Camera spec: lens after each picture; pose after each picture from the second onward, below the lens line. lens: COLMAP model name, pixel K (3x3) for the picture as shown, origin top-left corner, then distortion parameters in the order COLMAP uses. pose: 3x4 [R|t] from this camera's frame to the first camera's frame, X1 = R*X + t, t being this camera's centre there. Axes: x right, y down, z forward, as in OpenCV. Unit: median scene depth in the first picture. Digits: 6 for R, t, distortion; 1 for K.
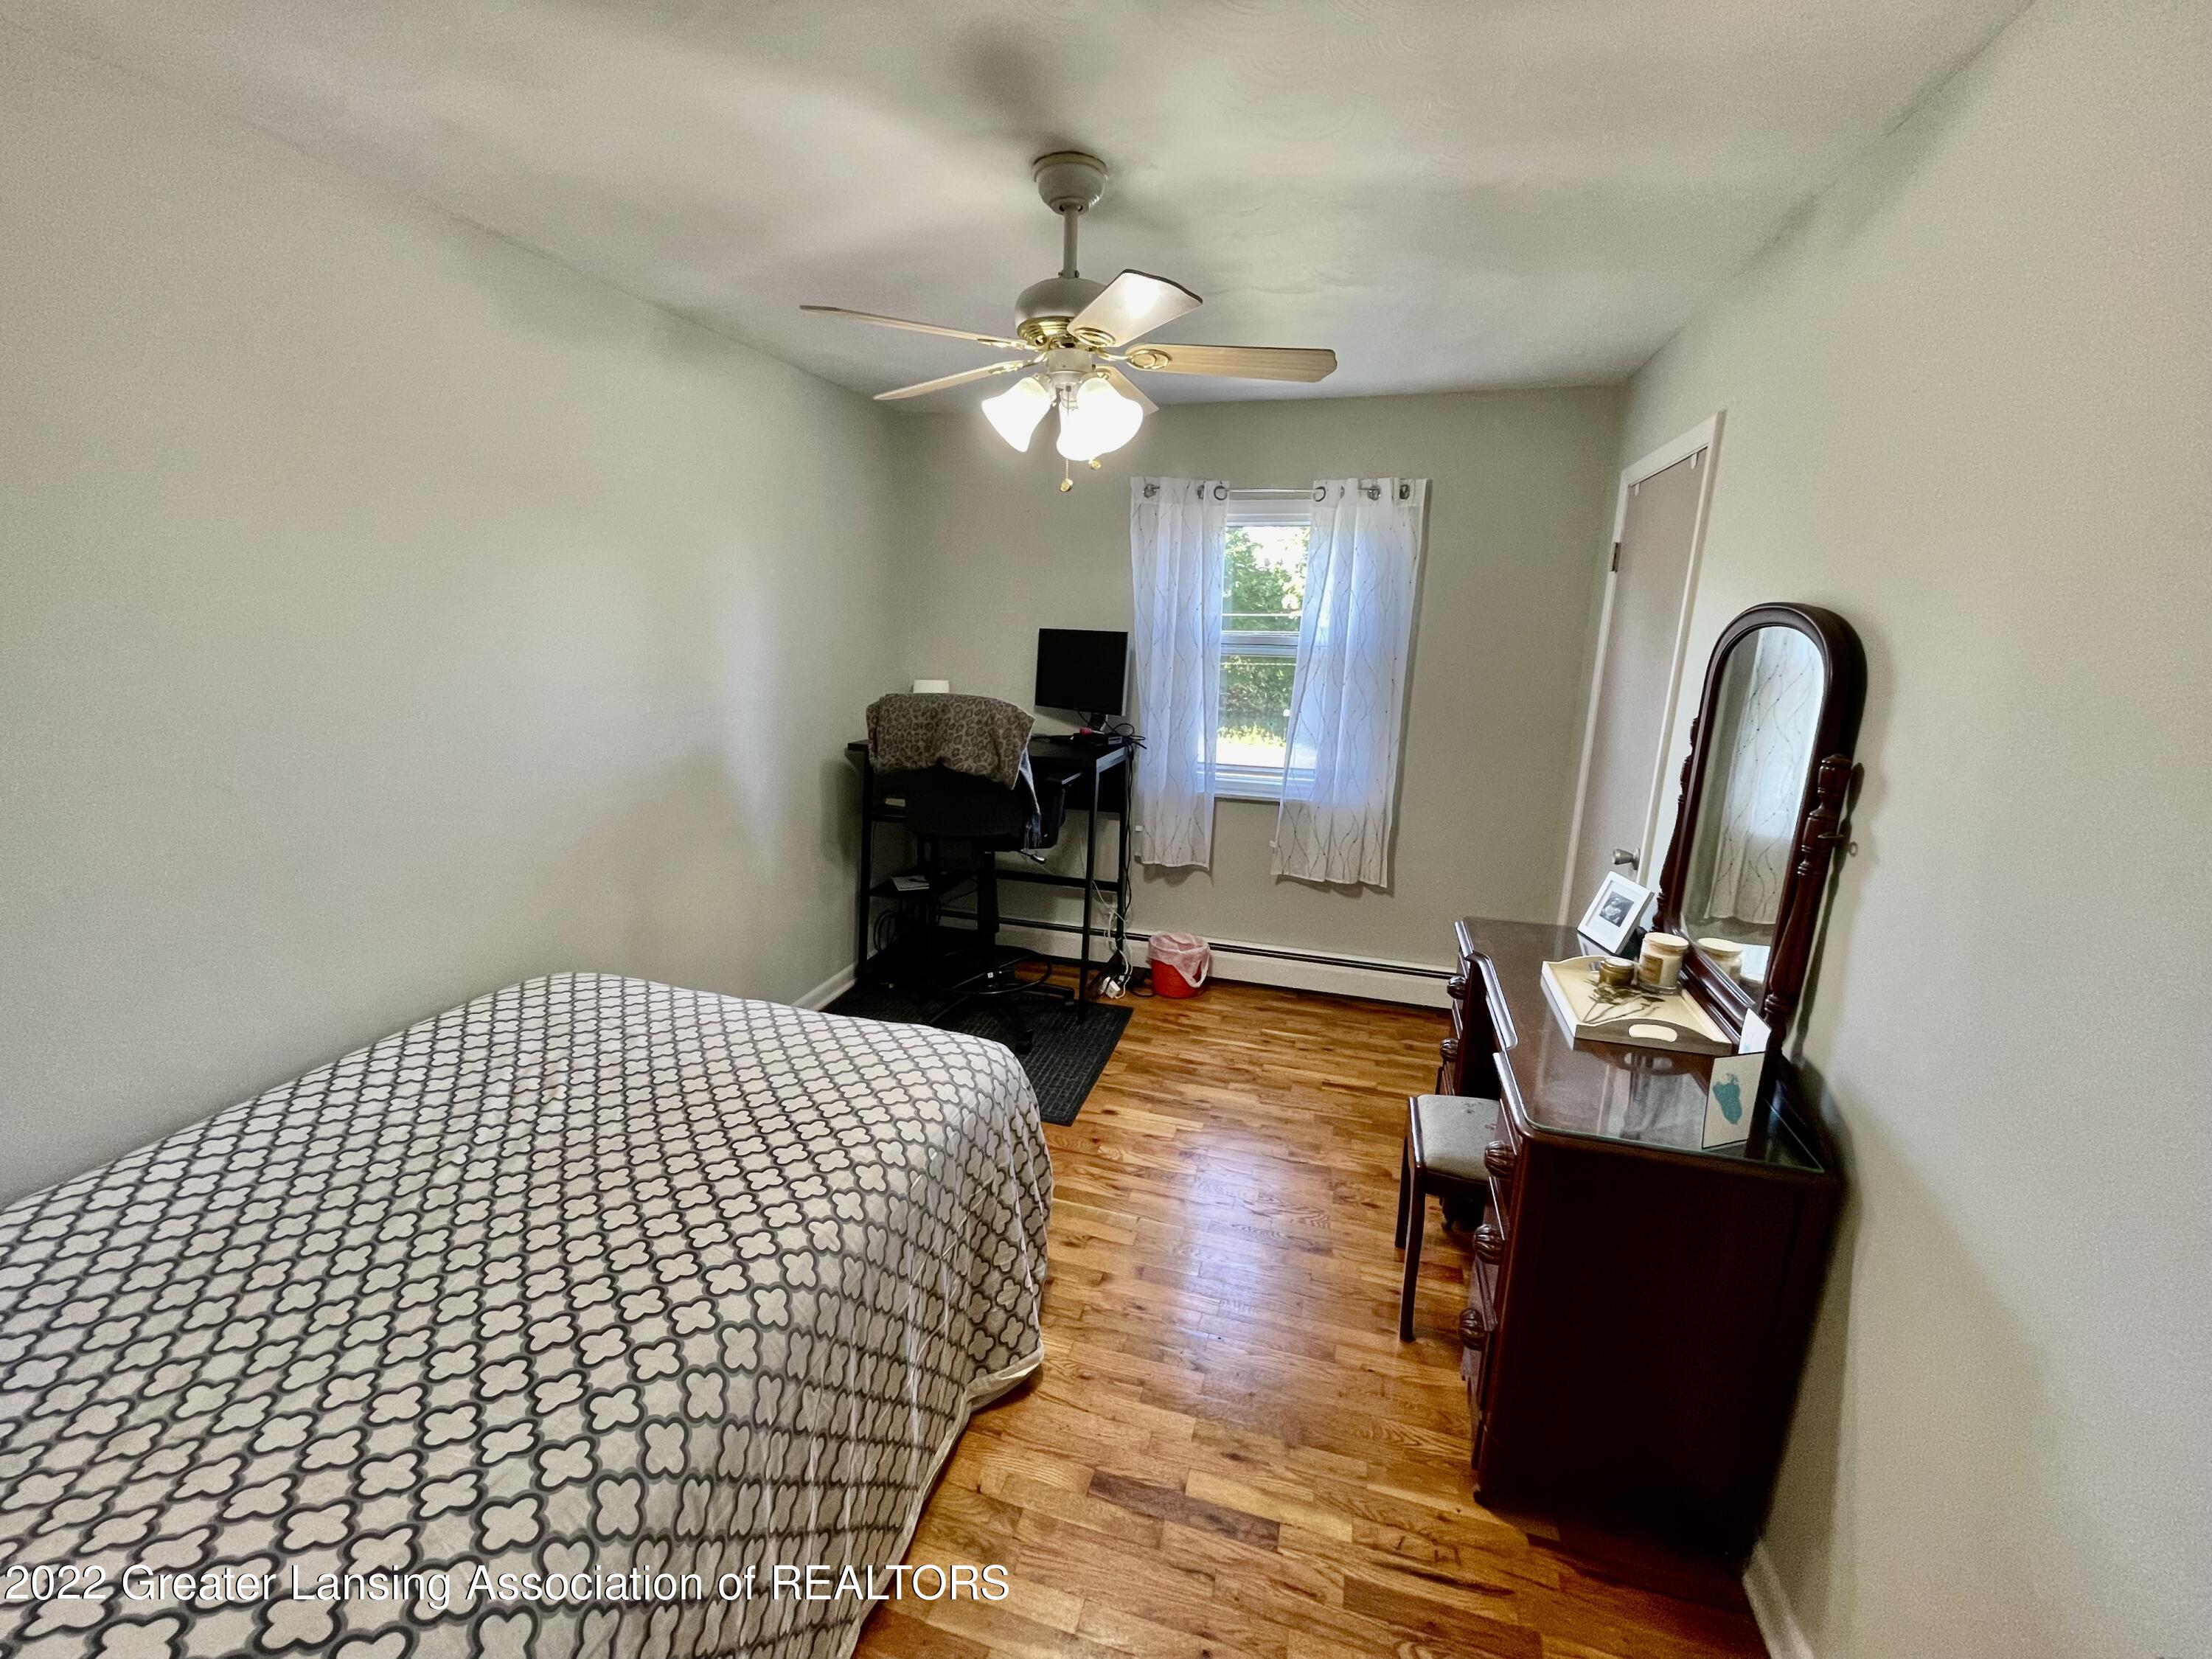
lens RADIAL K [[896.0, 0, 1104.7], [0, 896.0, 829.1], [0, 0, 1]] dist [-0.002744, -0.000236]
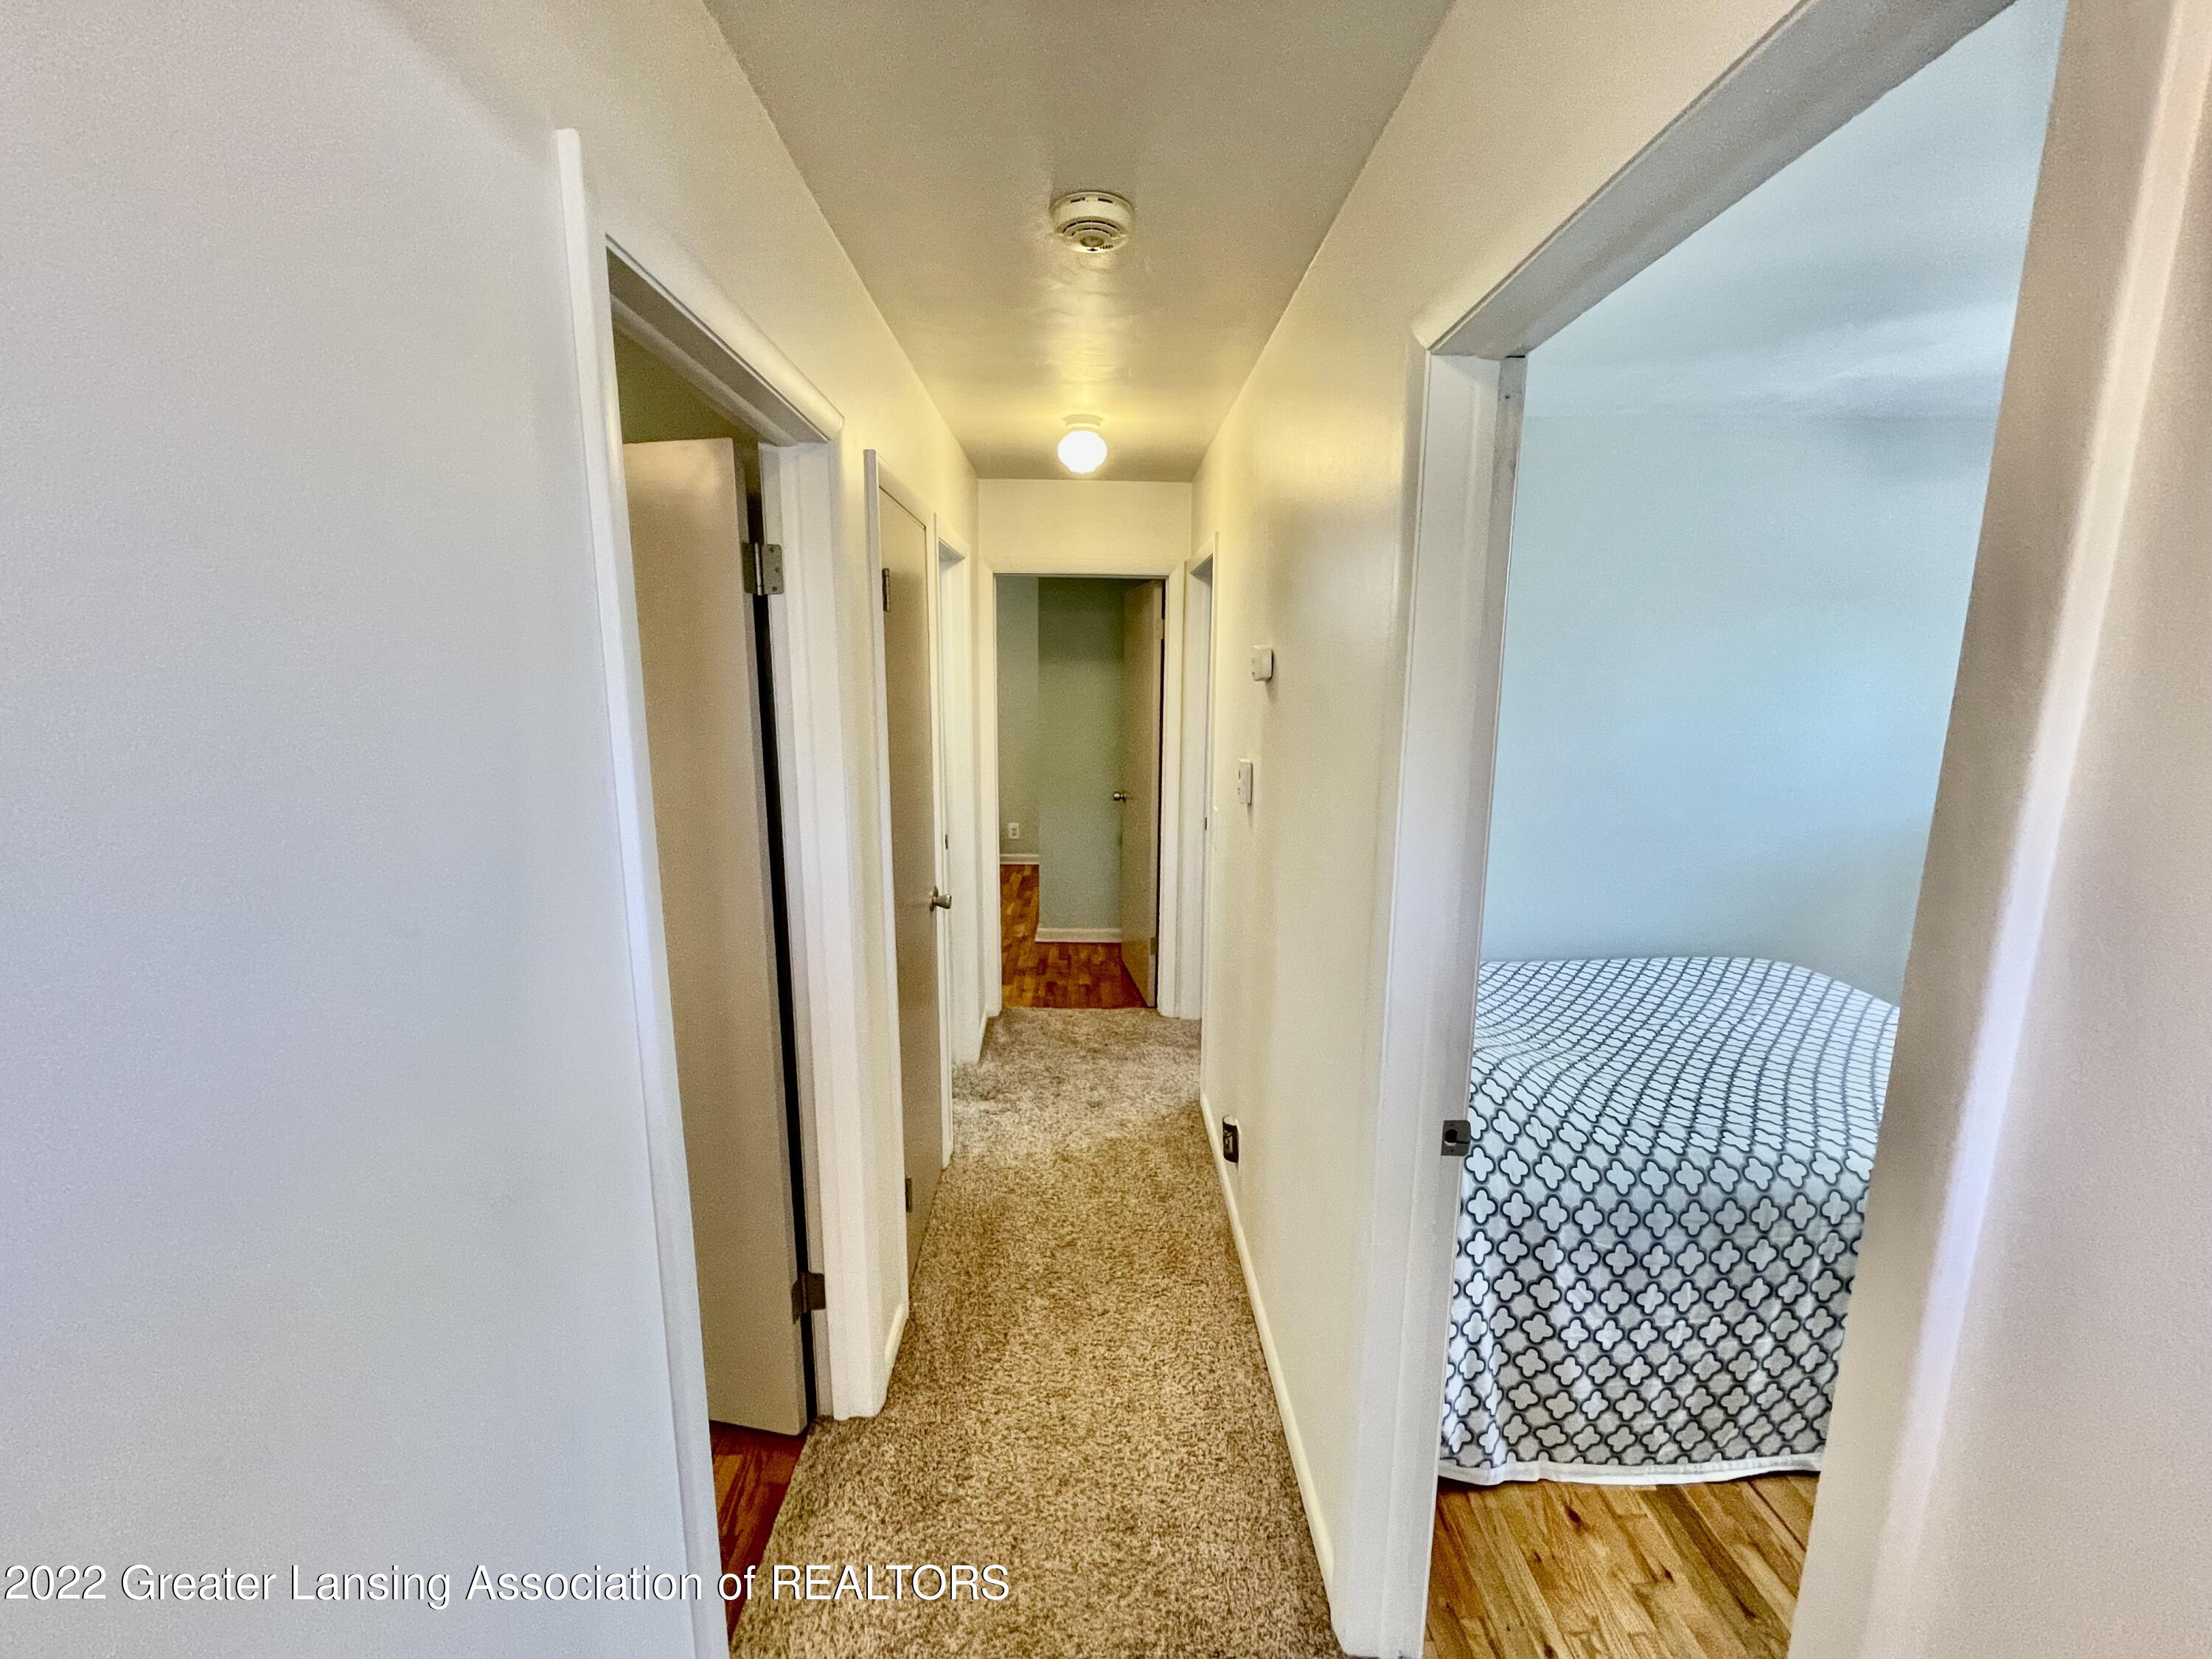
lens RADIAL K [[896.0, 0, 1107.3], [0, 896.0, 833.0], [0, 0, 1]] dist [-0.002744, -0.000236]
pose [[0.304628, 0.147483, -0.940984, 0.448093], [-0.217943, 0.972521, 0.081871, 0.131029], [0.927202, 0.180141, 0.328400, -0.582269]]
